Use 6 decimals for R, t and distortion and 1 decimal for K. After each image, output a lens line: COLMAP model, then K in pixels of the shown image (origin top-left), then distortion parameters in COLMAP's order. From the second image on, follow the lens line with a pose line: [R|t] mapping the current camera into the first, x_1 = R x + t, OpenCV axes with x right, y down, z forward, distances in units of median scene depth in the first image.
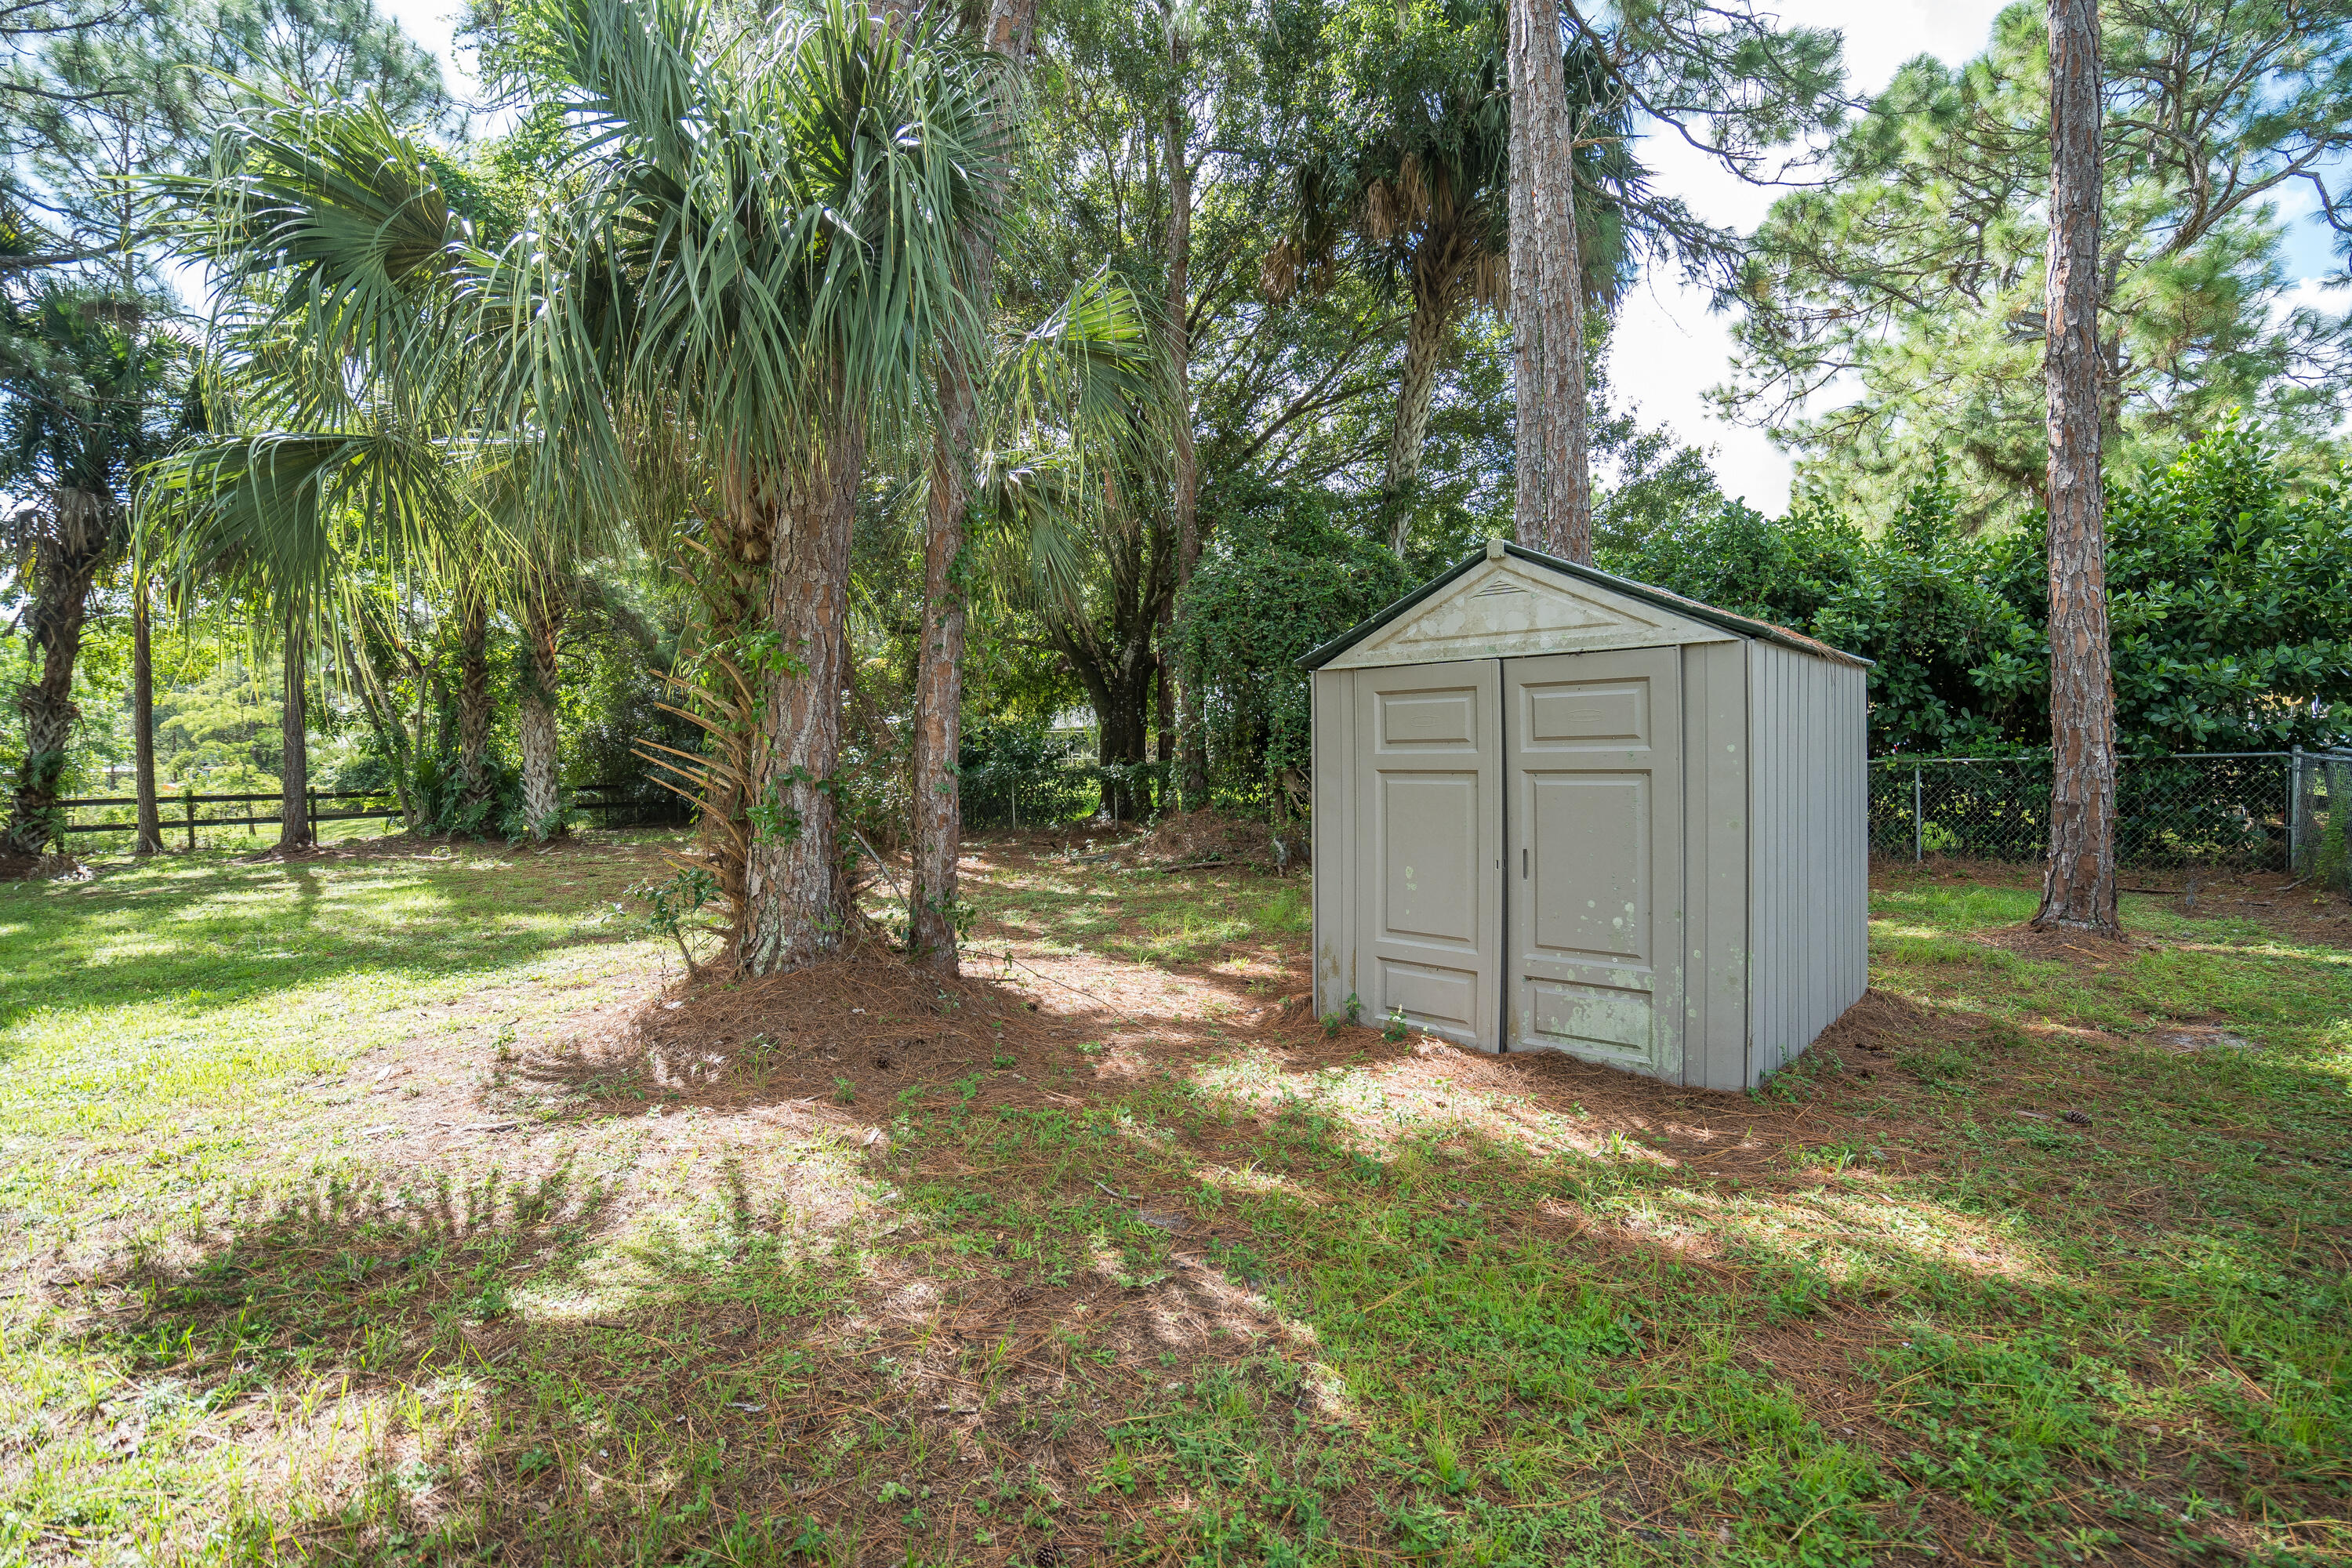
lens RADIAL K [[1046.9, 0, 1207.7], [0, 1046.9, 758.3], [0, 0, 1]] dist [0.003892, 0.000499]
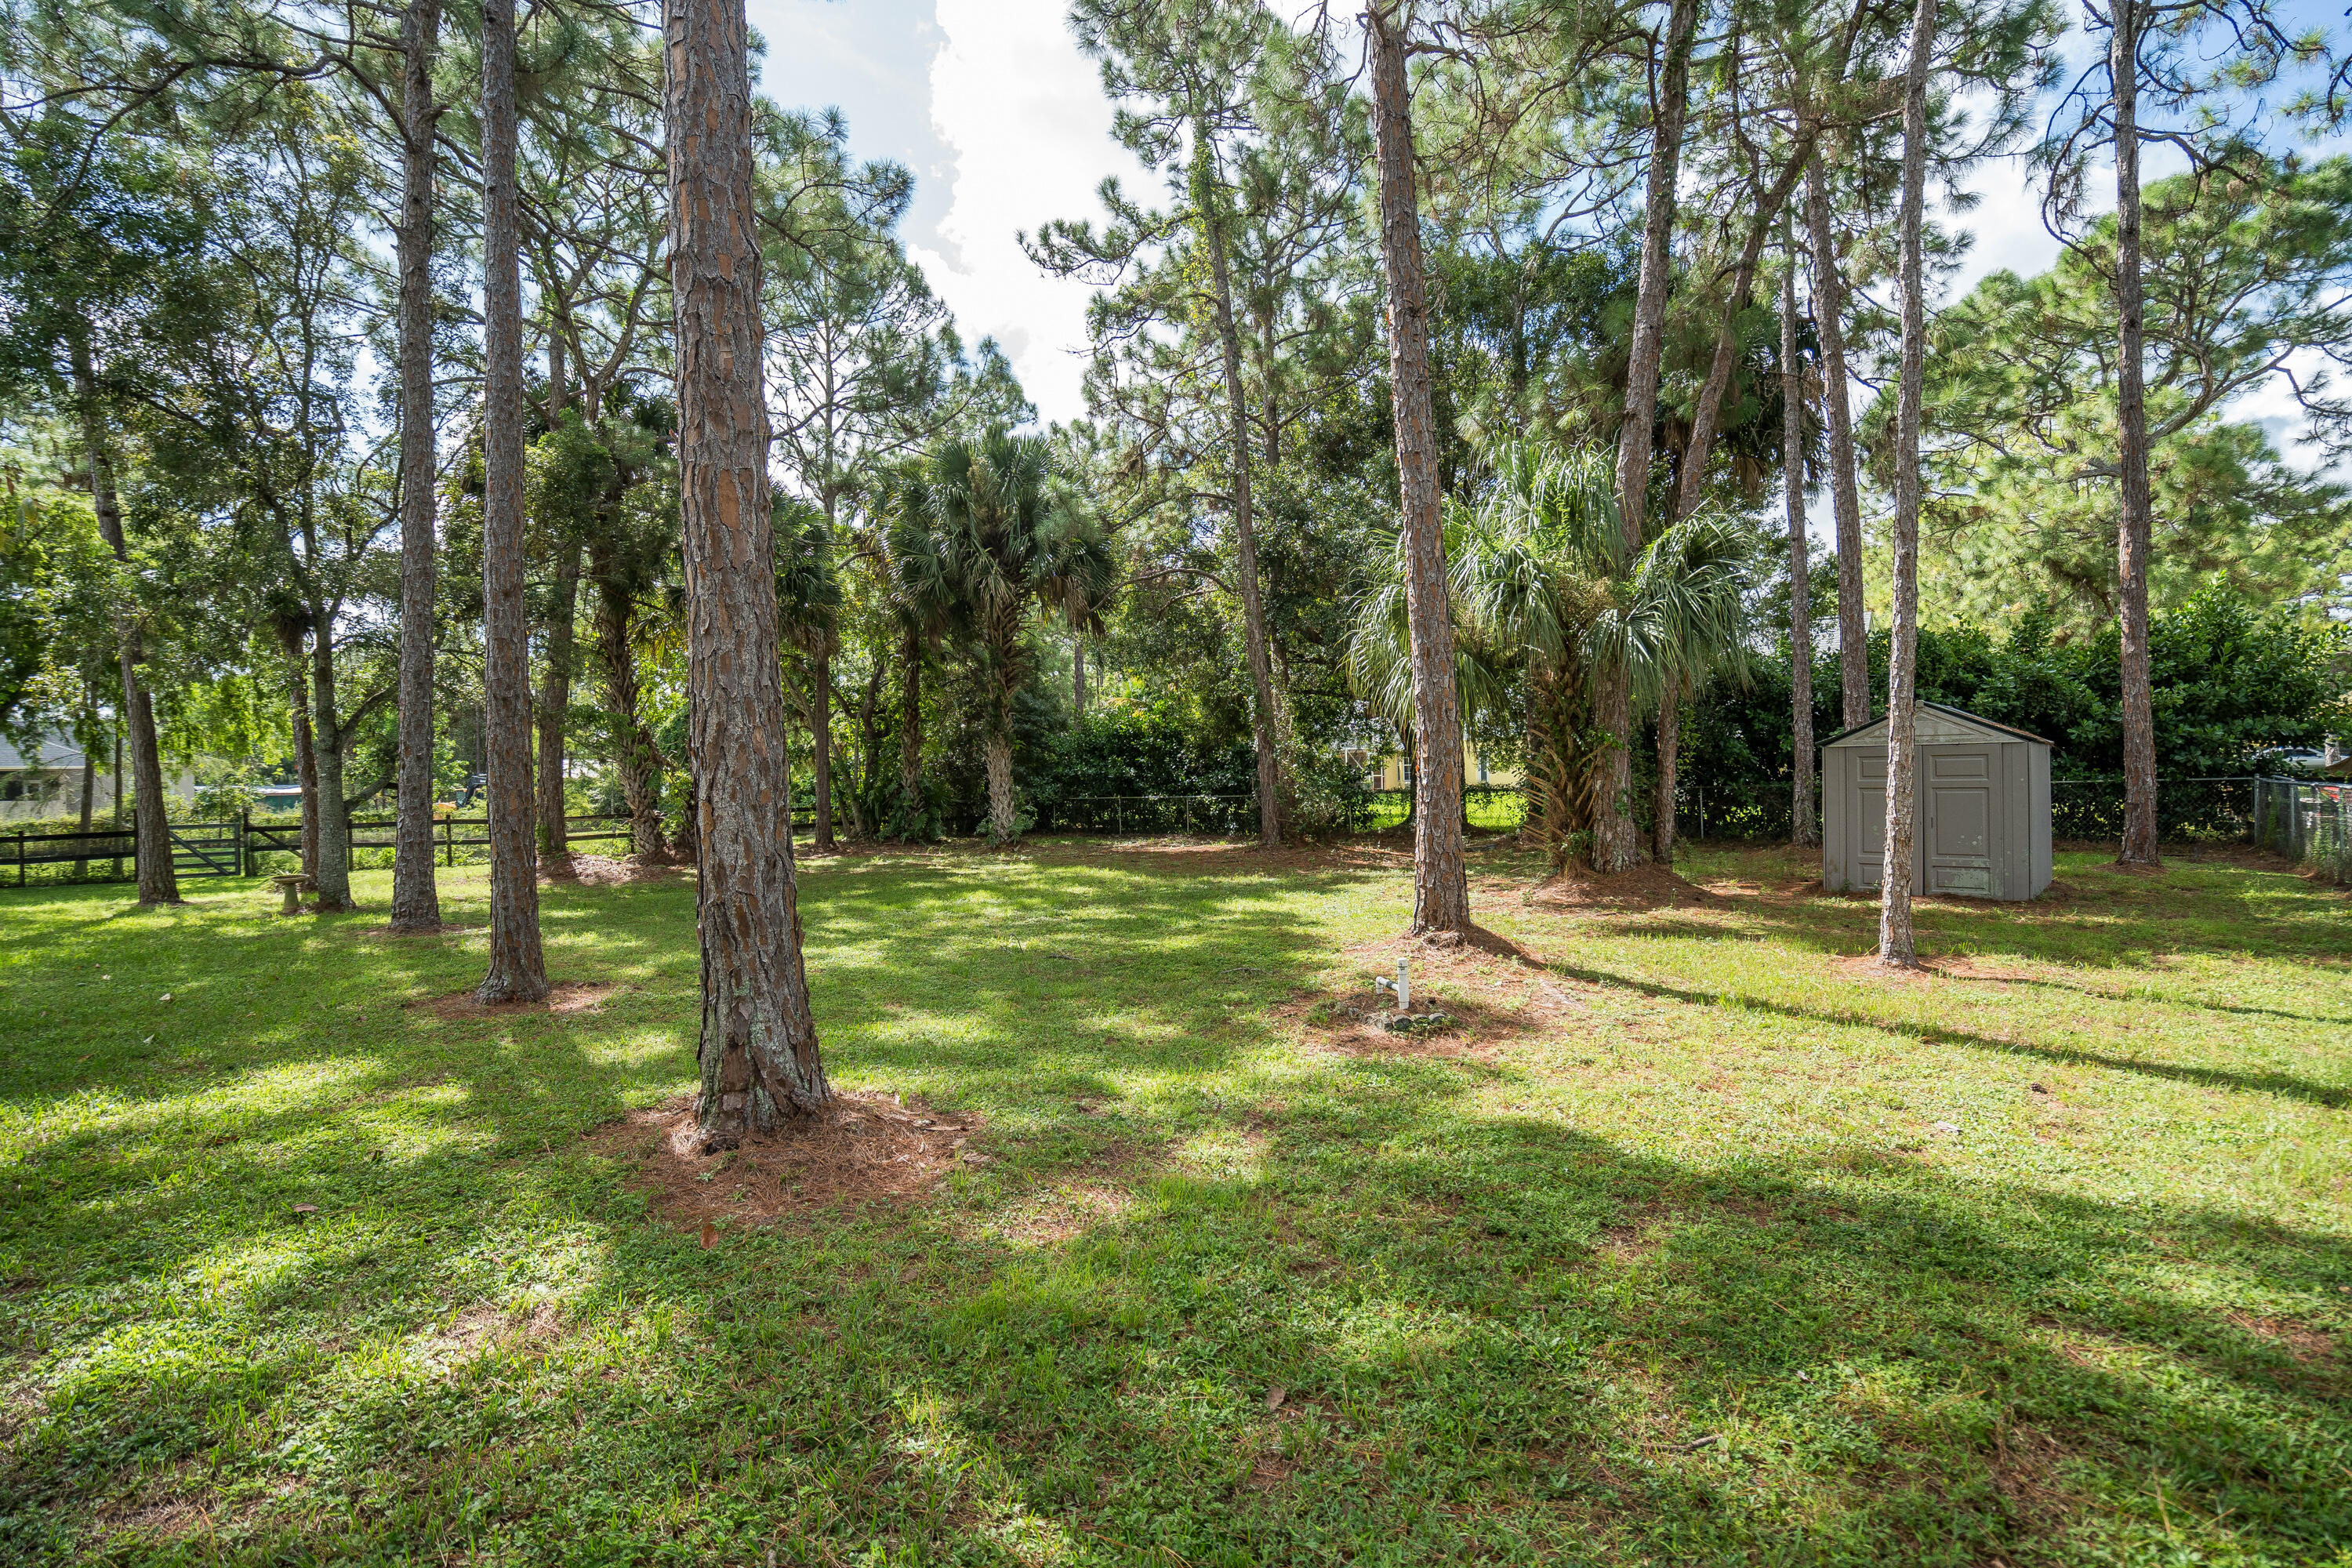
lens RADIAL K [[1087.8, 0, 1176.0], [0, 1087.8, 784.0], [0, 0, 1]] dist [-0.001305, 0.000203]
pose [[0.999897, -0.005756, -0.013113, -0.676367], [0.005714, 0.999978, -0.003246, 0.001045], [0.013132, 0.003170, 0.999909, -0.757010]]
